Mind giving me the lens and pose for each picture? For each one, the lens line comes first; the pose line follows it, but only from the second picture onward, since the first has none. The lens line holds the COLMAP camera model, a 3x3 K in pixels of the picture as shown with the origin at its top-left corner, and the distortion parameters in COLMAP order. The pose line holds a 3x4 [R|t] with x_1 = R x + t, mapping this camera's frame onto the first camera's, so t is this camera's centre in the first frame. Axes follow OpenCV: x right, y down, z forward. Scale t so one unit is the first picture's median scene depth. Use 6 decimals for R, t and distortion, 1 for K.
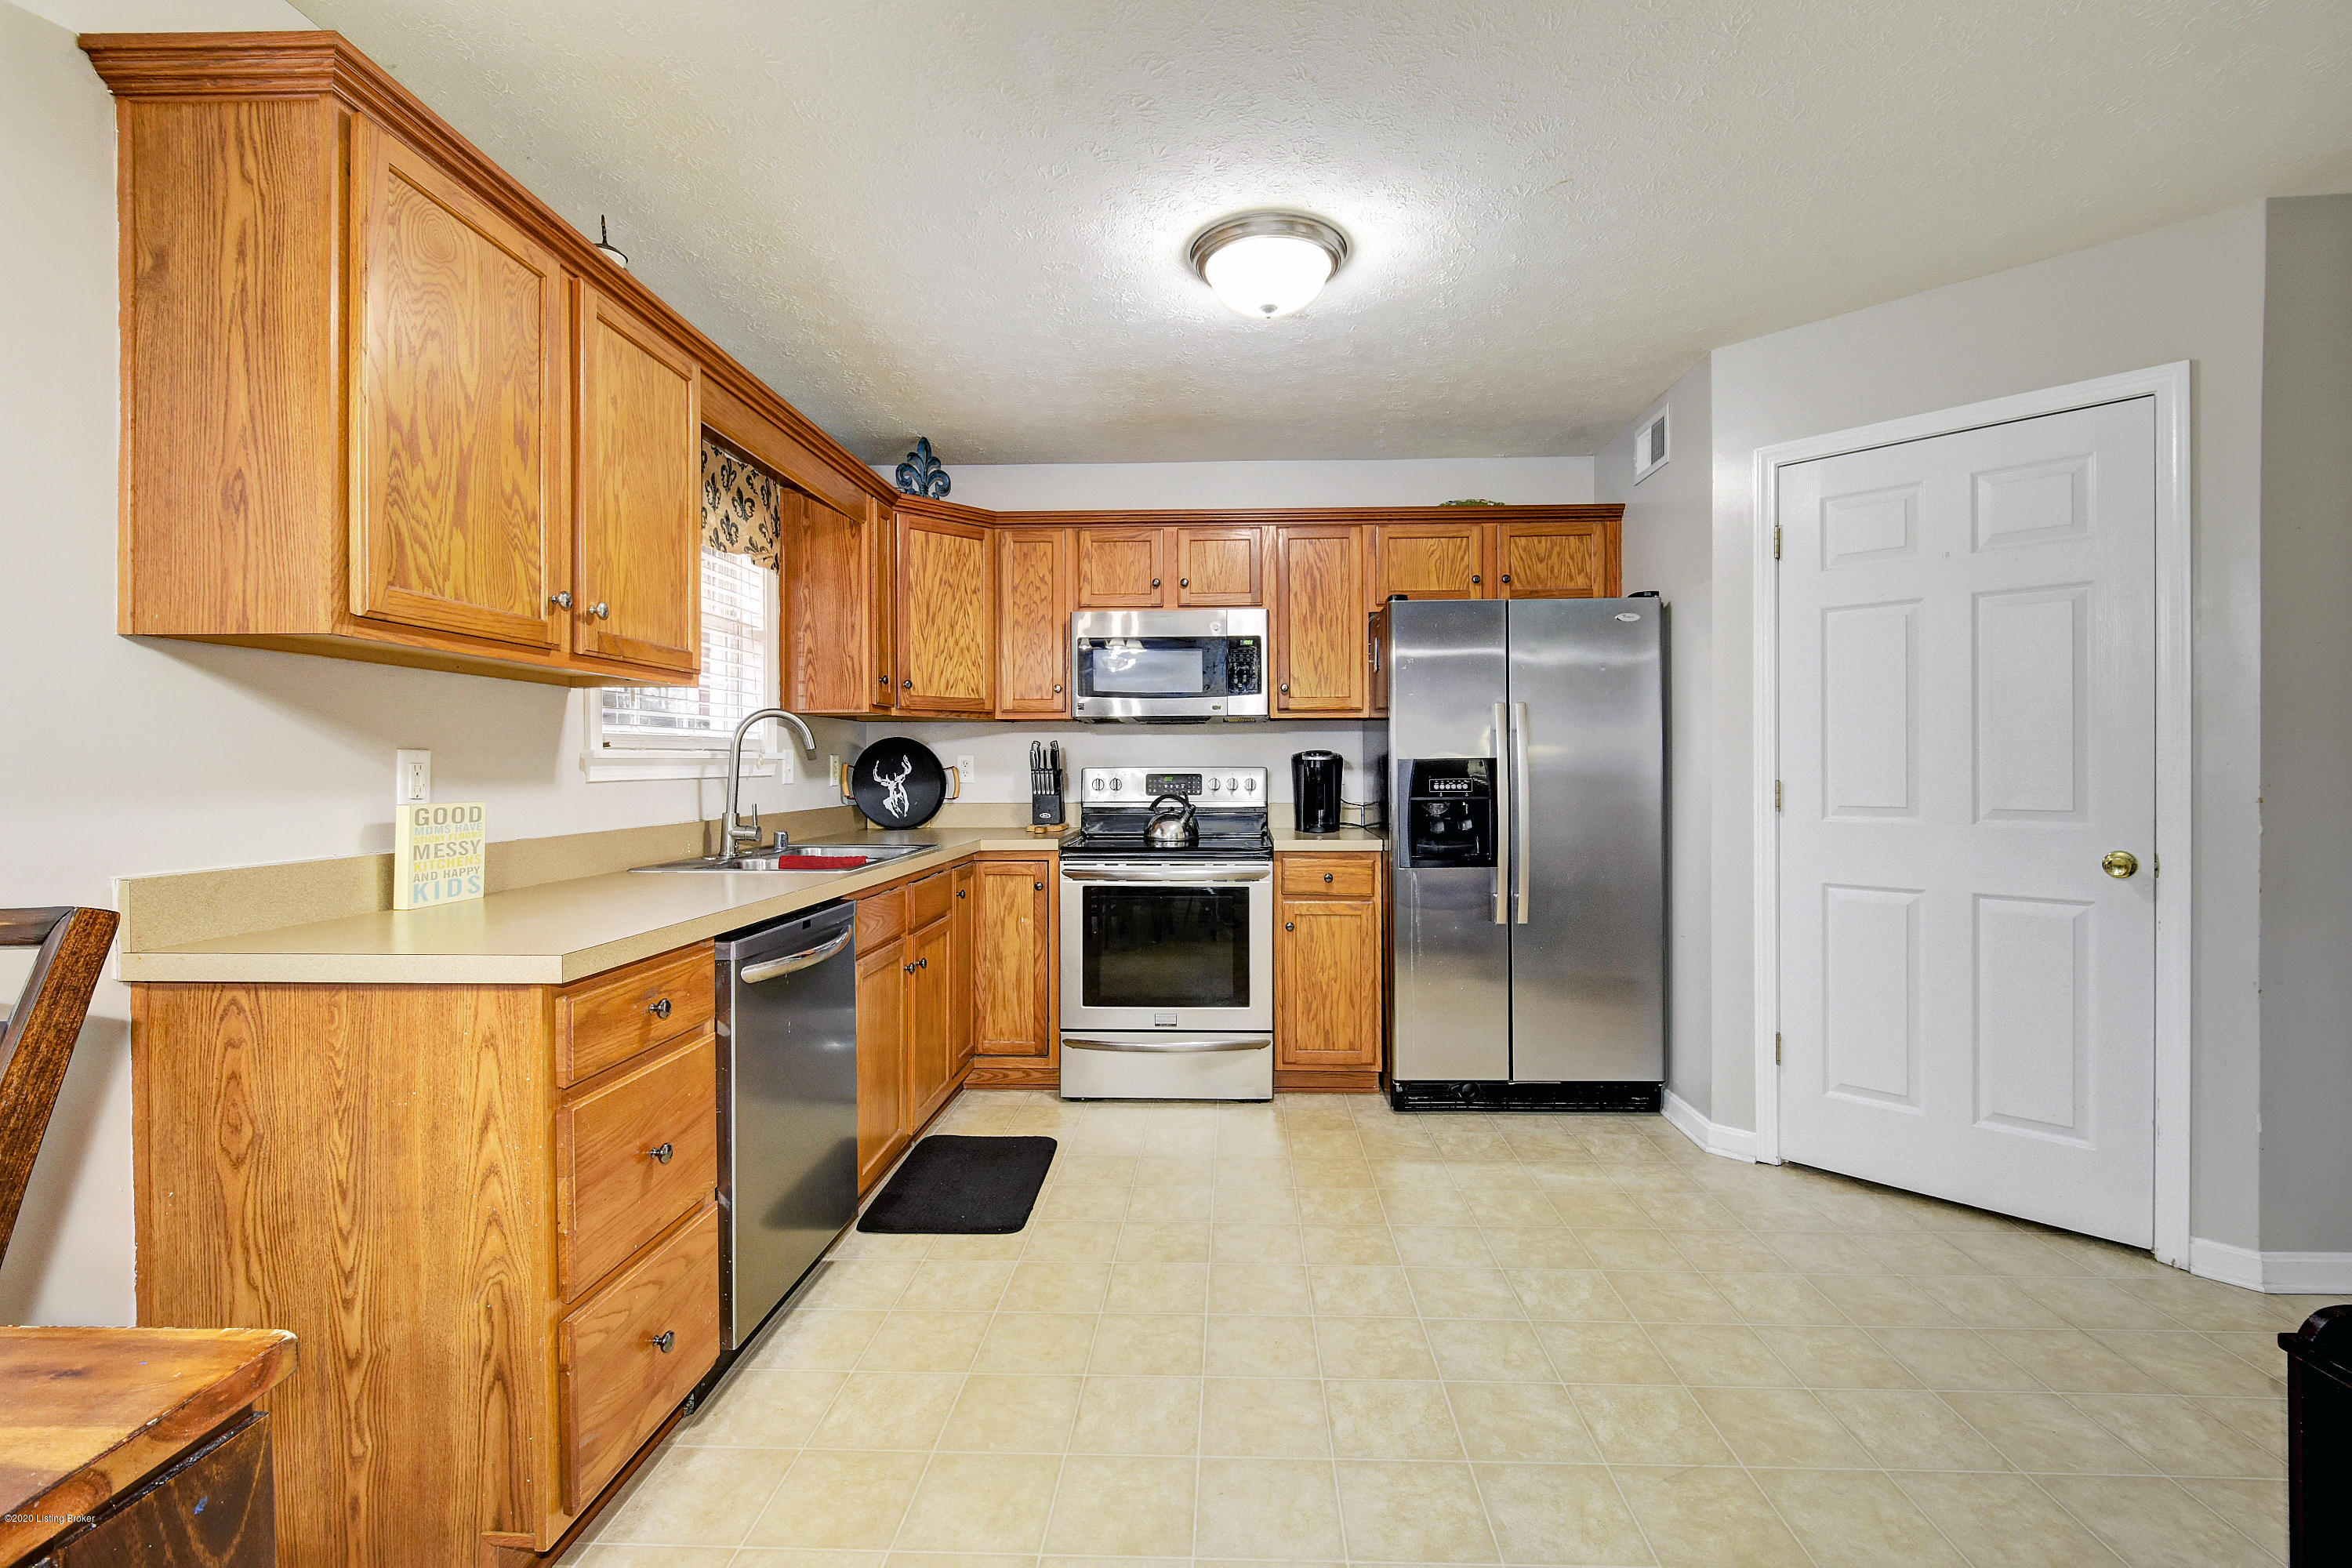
lens RADIAL K [[1019.4, 0, 1194.5], [0, 1019.4, 769.0], [0, 0, 1]] dist [-0.008210, -0.000342]
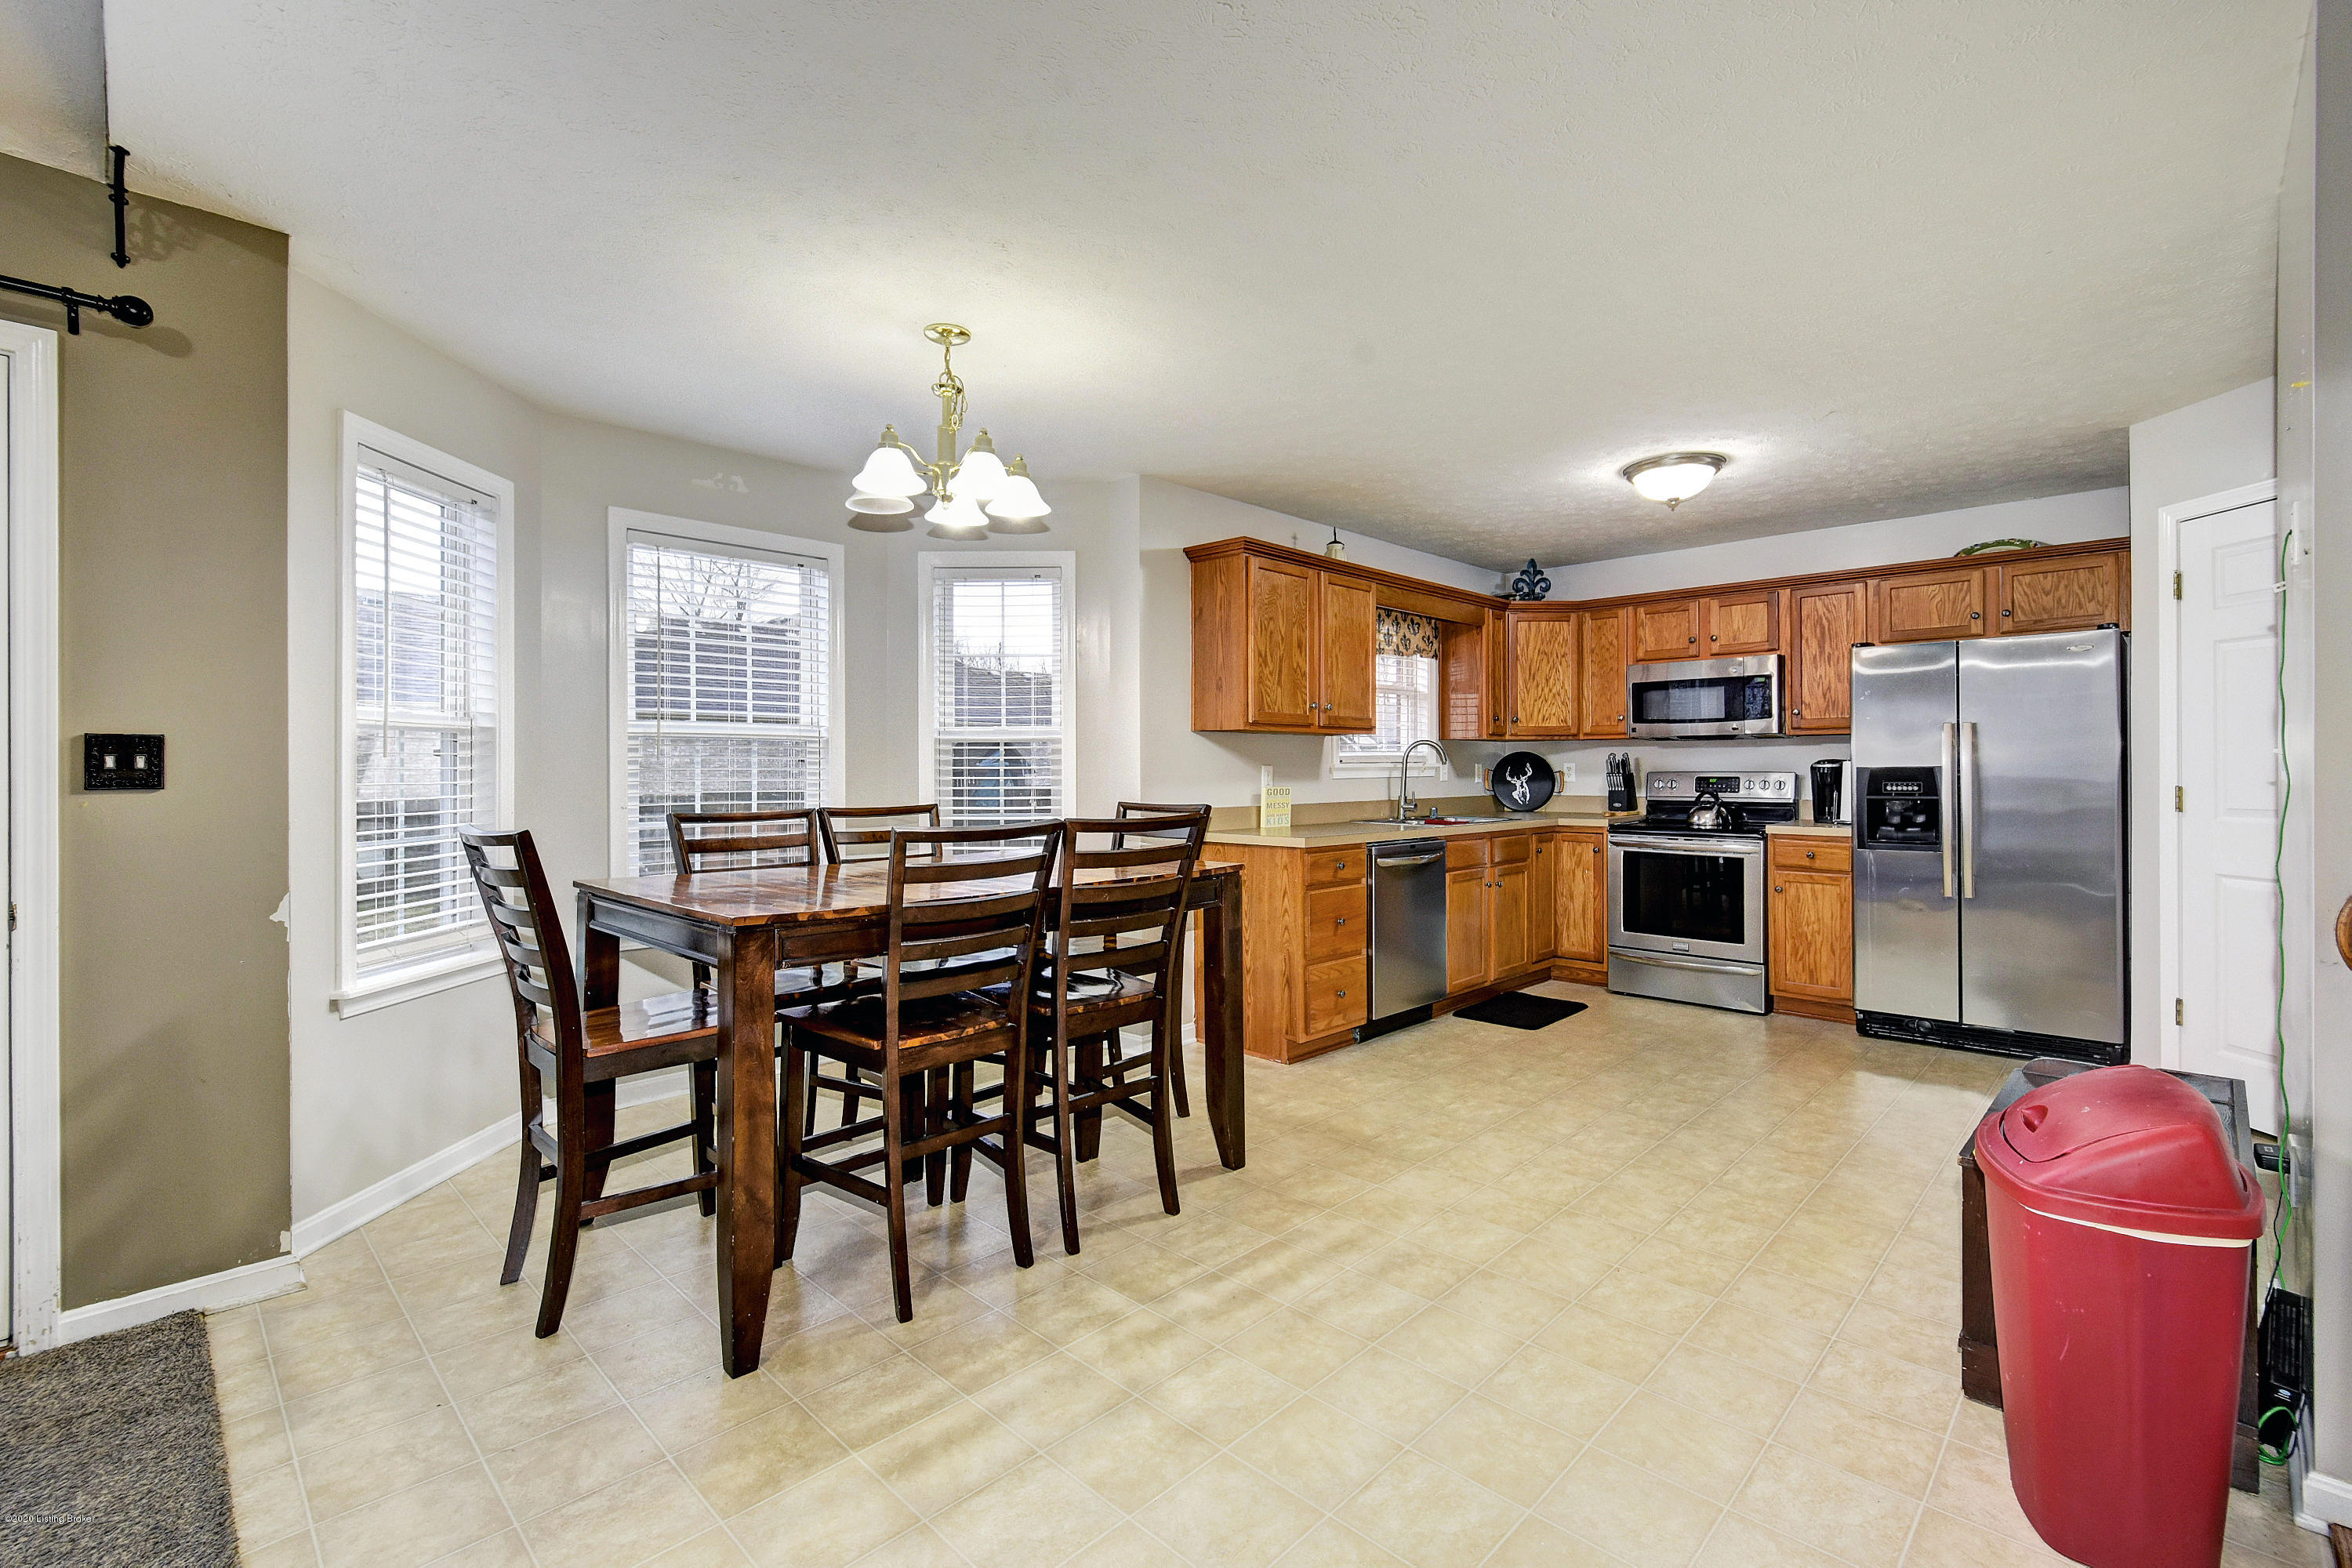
lens RADIAL K [[1019.4, 0, 1194.5], [0, 1019.4, 769.0], [0, 0, 1]] dist [-0.008210, -0.000342]
pose [[0.740814, 0.001876, -0.671707, 0.428847], [-0.001682, 0.999998, 0.000939, -0.006431], [0.671708, 0.000434, 0.740816, -0.535559]]
